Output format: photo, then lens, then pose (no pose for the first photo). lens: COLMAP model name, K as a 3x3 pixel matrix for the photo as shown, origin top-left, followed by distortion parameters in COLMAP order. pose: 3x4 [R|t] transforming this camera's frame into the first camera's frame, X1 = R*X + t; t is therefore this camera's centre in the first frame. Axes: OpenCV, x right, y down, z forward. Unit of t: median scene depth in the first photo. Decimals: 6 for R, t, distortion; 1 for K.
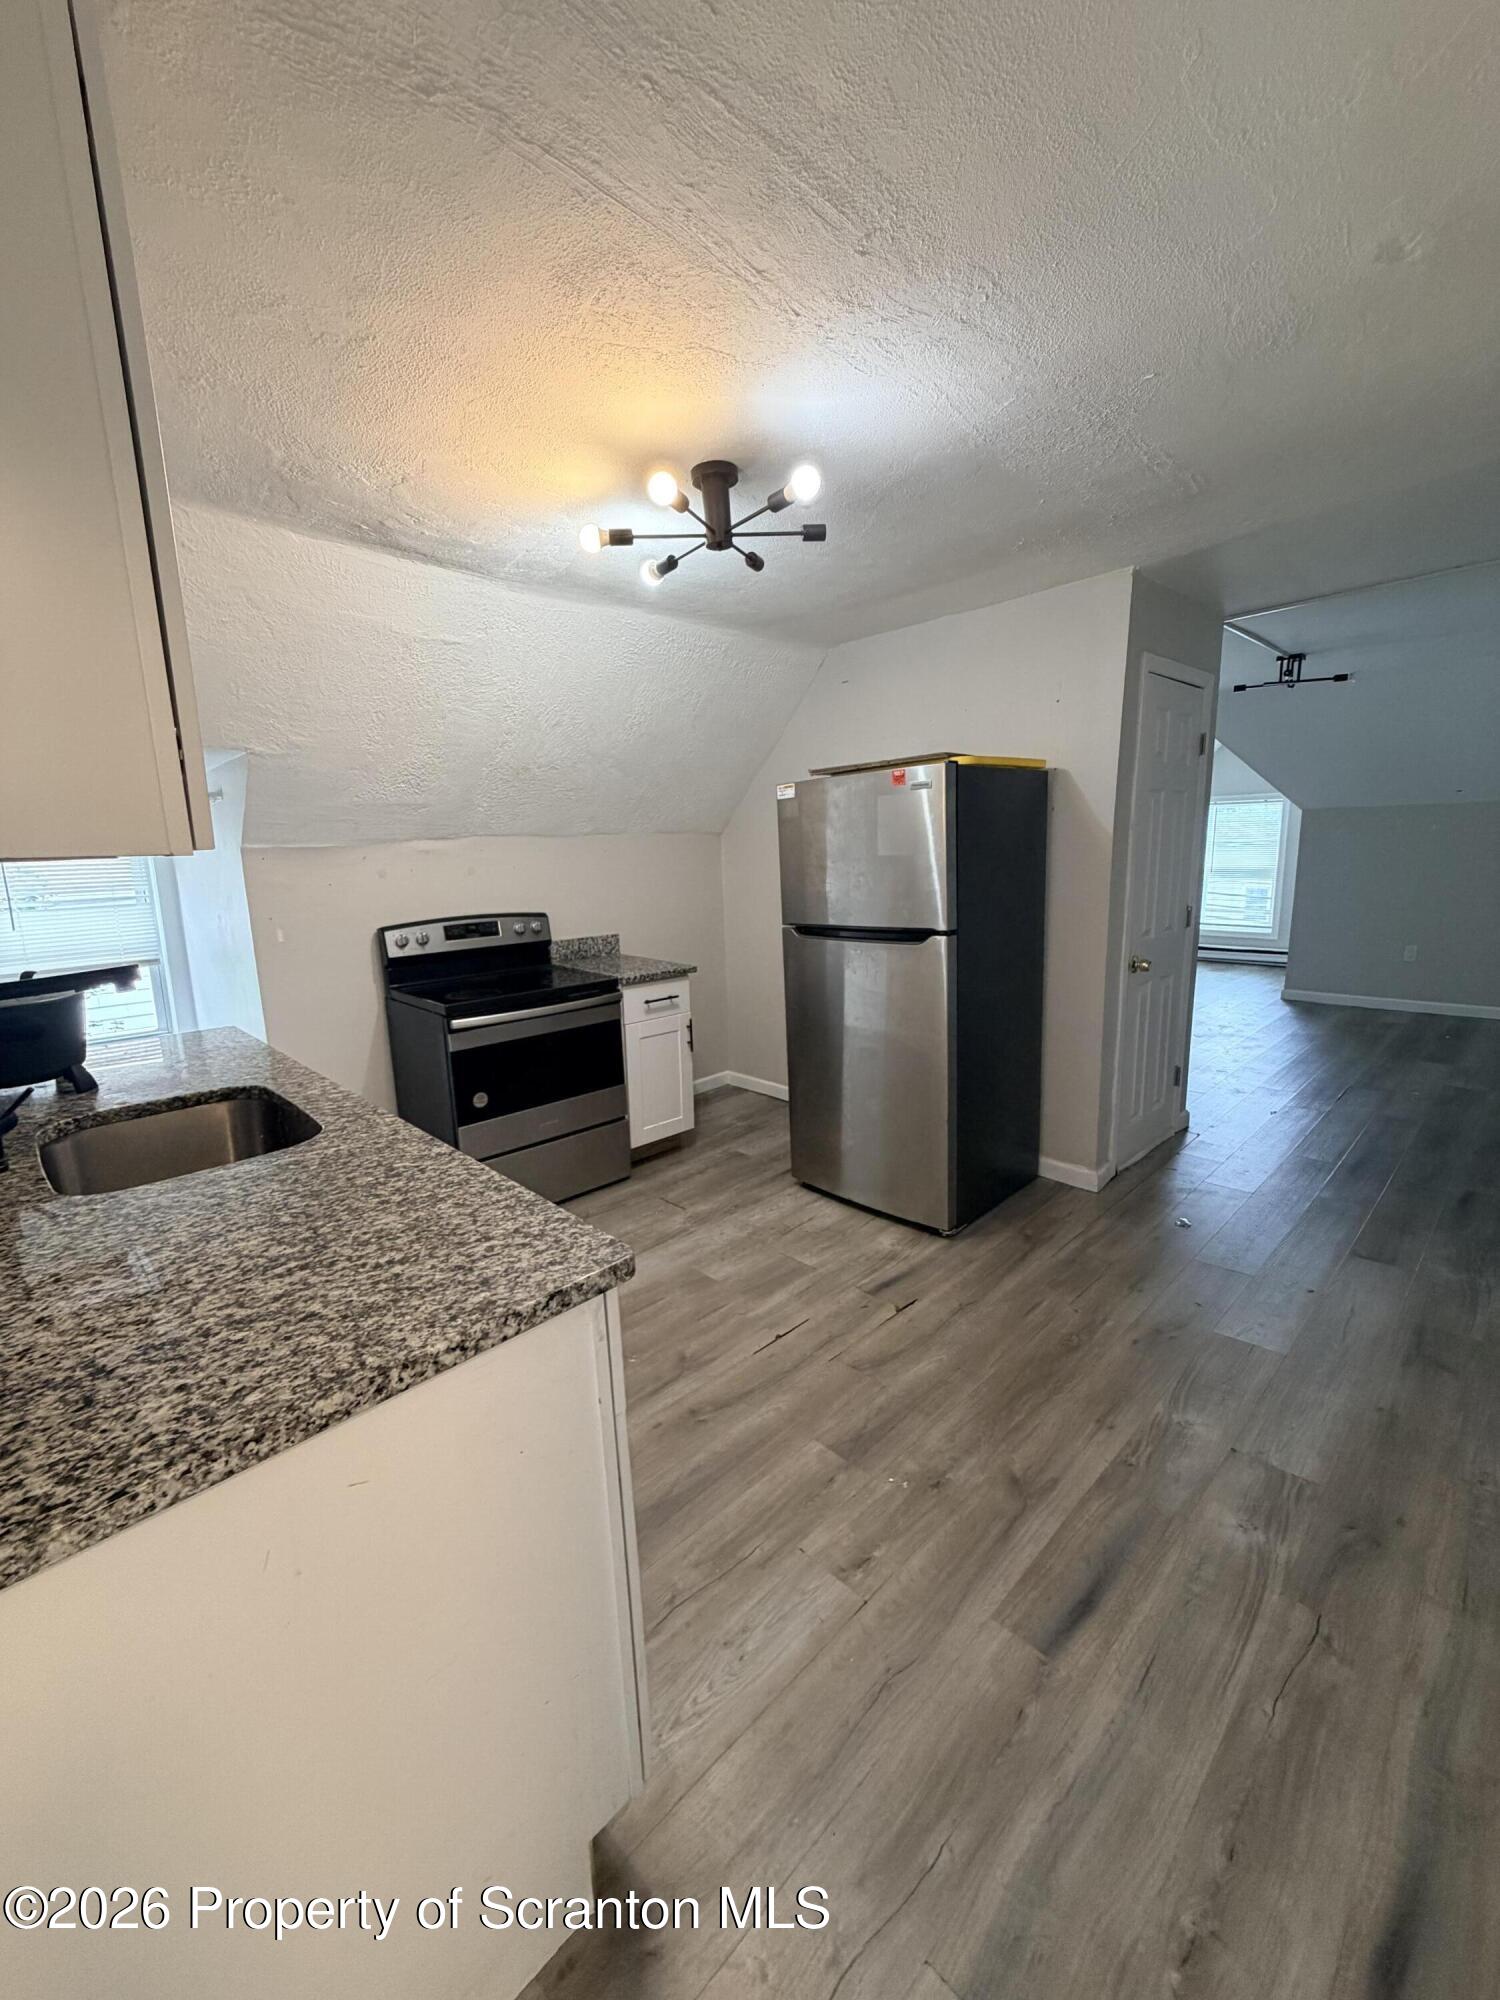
lens RADIAL K [[800.7, 0, 747.5], [0, 800.7, 996.0], [0, 0, 1]] dist [-0.000721, 0.000276]
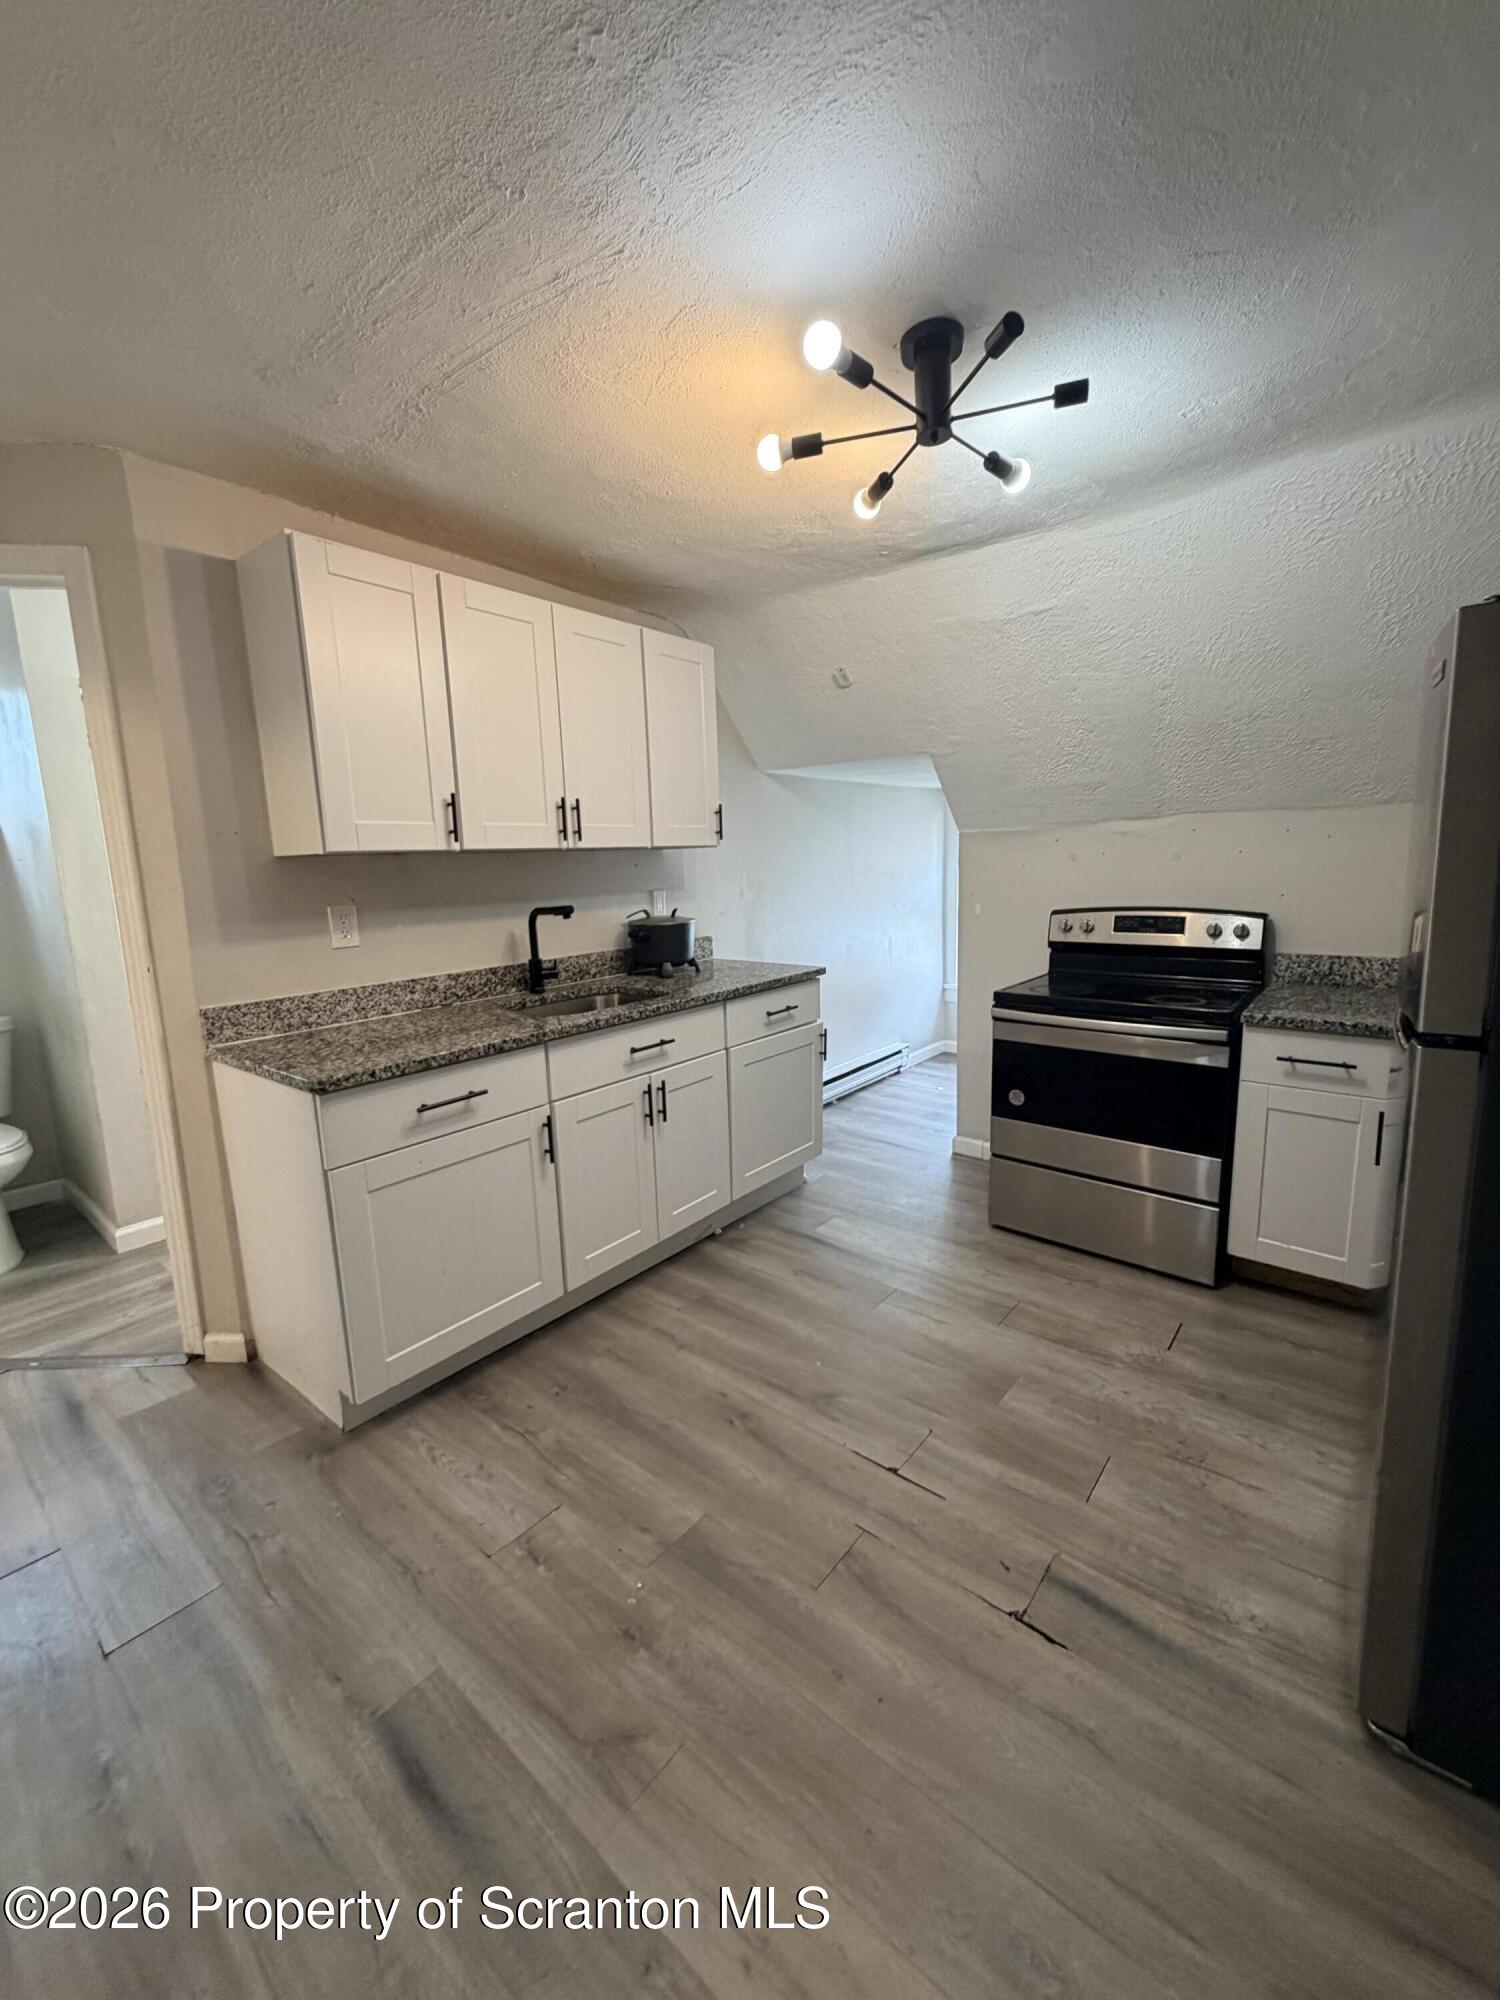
lens RADIAL K [[800.7, 0, 750.5], [0, 800.7, 996.0], [0, 0, 1]] dist [-0.000721, 0.000276]
pose [[0.116148, 0.194905, -0.973921, 0.728311], [-0.157093, 0.971820, 0.175750, -0.143359], [0.980730, 0.132583, 0.143493, 0.733082]]
